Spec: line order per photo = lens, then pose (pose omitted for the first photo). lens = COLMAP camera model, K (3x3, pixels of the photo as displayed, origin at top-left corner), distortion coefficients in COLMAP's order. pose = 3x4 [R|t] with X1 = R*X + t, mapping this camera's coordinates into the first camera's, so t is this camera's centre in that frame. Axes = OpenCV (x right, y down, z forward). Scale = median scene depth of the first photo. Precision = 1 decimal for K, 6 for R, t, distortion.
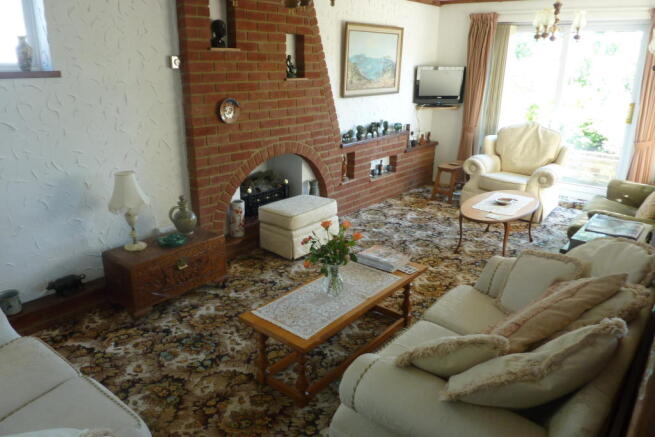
lens RADIAL K [[484.1, 0, 328.0], [0, 484.1, 219.0], [0, 0, 1]] dist [-0.034376, 0.001710]
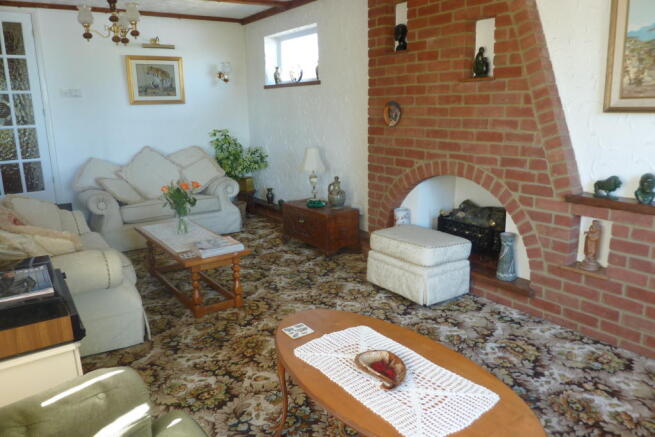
lens RADIAL K [[484.1, 0, 317.7], [0, 484.1, 202.2], [0, 0, 1]] dist [-0.034376, 0.001710]
pose [[-0.288006, 0.200743, -0.936352, 0.722775], [-0.263773, 0.923329, 0.279083, -0.260803], [0.920585, 0.327362, -0.212973, 1.004896]]
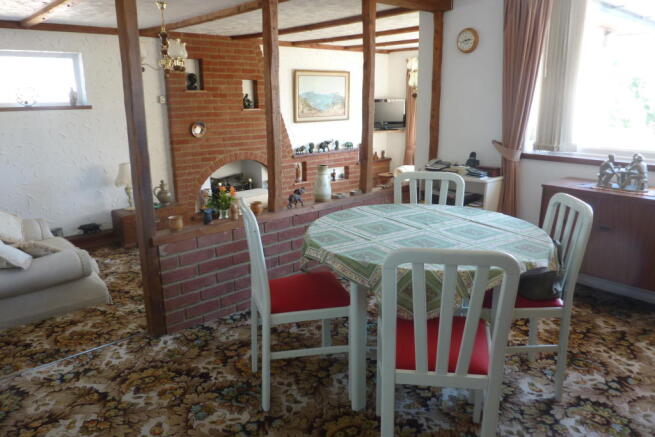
lens RADIAL K [[484.1, 0, 326.3], [0, 484.1, 217.6], [0, 0, 1]] dist [-0.034376, 0.001710]
pose [[0.986951, 0.010311, -0.160689, 0.408810], [-0.023672, 0.996395, -0.081460, 0.159413], [0.159270, 0.084201, 0.983638, -0.402870]]
